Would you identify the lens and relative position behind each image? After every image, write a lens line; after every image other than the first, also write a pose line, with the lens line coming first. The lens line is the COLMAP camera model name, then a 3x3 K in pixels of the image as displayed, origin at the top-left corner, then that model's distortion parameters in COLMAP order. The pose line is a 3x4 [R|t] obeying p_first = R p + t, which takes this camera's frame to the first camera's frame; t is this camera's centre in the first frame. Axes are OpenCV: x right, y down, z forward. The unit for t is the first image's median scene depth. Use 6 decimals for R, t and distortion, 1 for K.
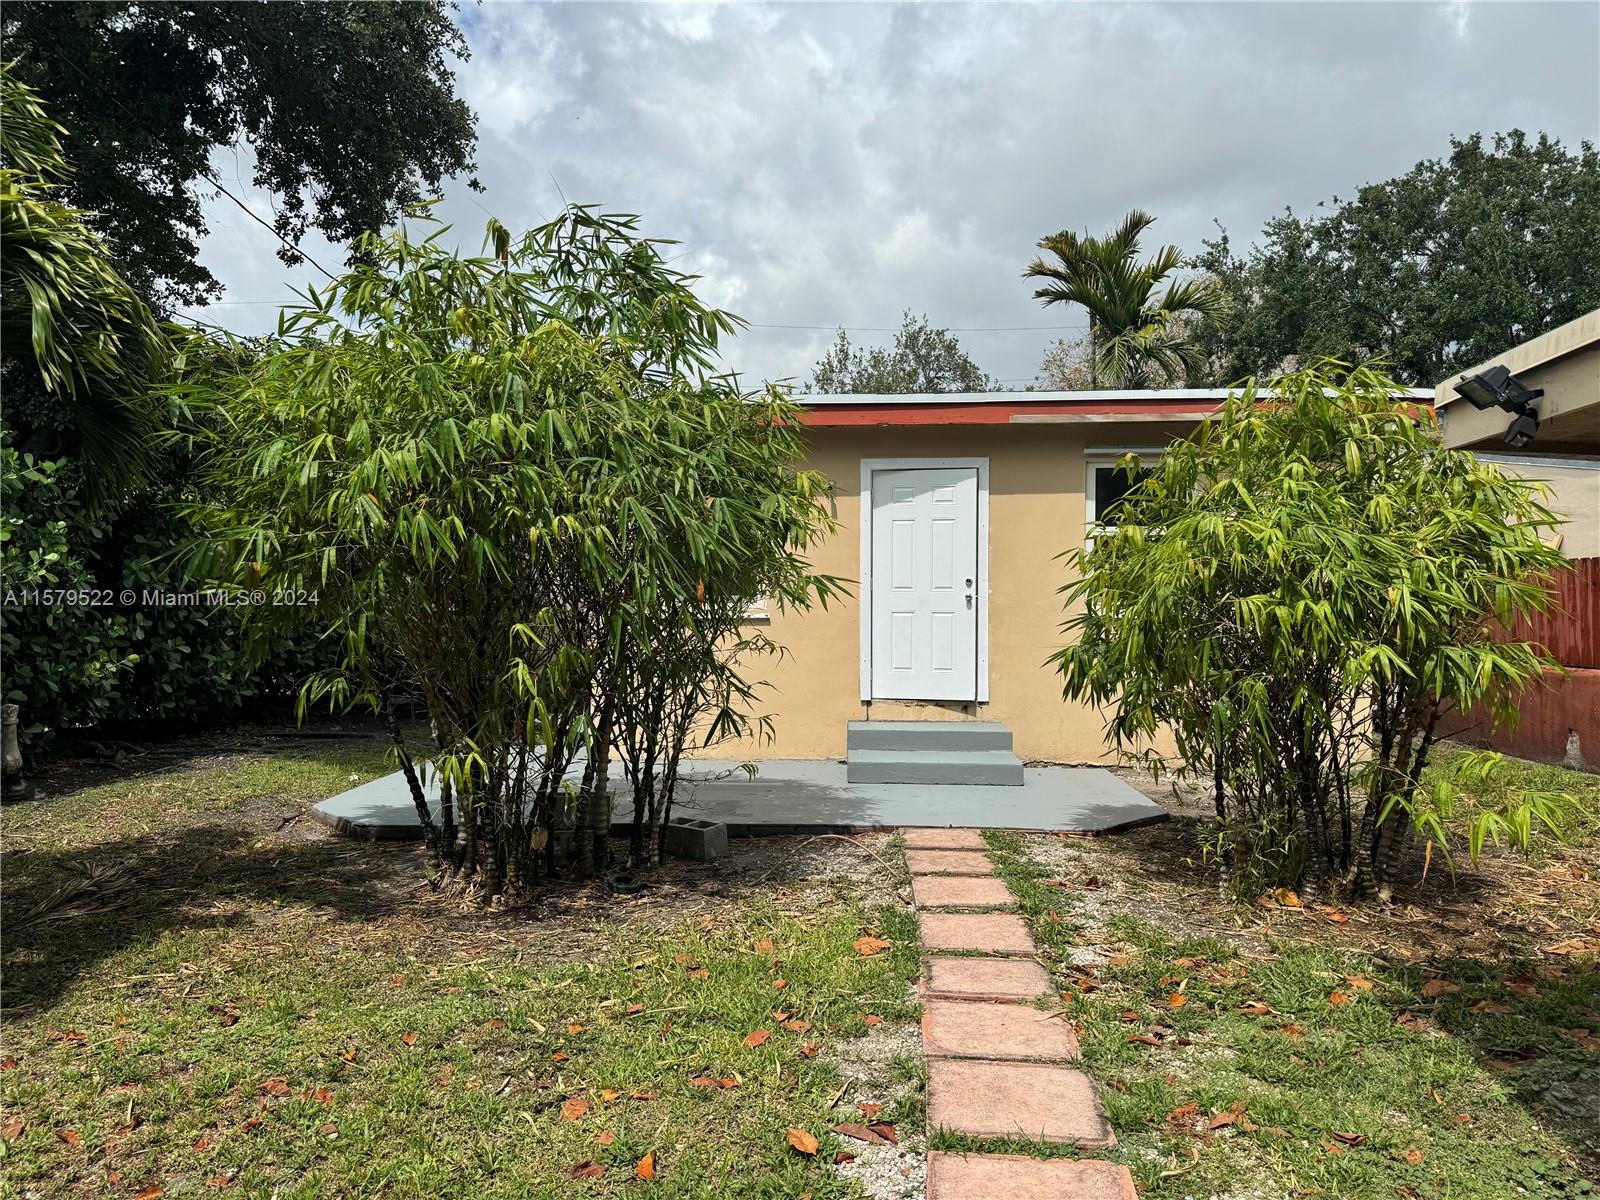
lens RADIAL K [[1148.6, 0, 800.0], [0, 1148.6, 600.0], [0, 0, 1]] dist [0.176066, -0.280101]
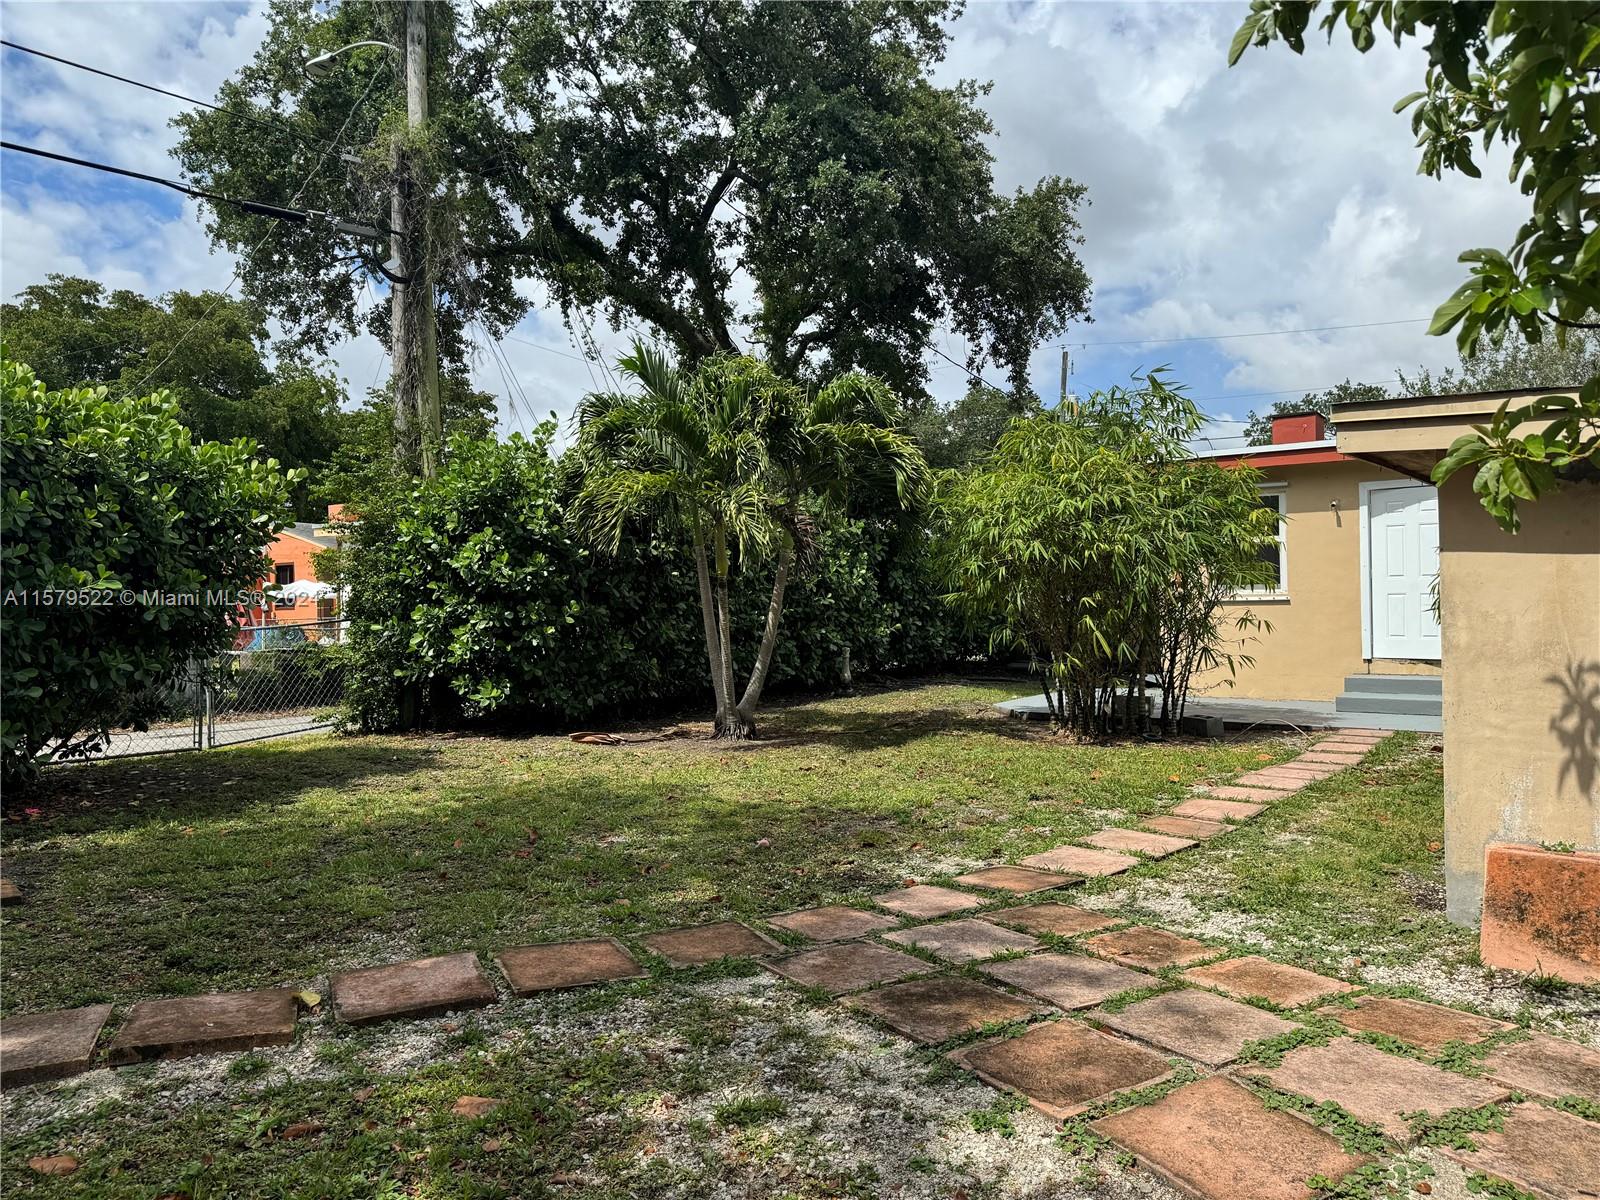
lens RADIAL K [[1148.6, 0, 800.0], [0, 1148.6, 600.0], [0, 0, 1]] dist [0.176066, -0.280101]
pose [[0.855866, -0.013183, -0.517030, 0.208538], [0.012710, 0.999909, -0.004456, 0.014832], [0.517042, -0.002758, 0.855956, -0.556982]]
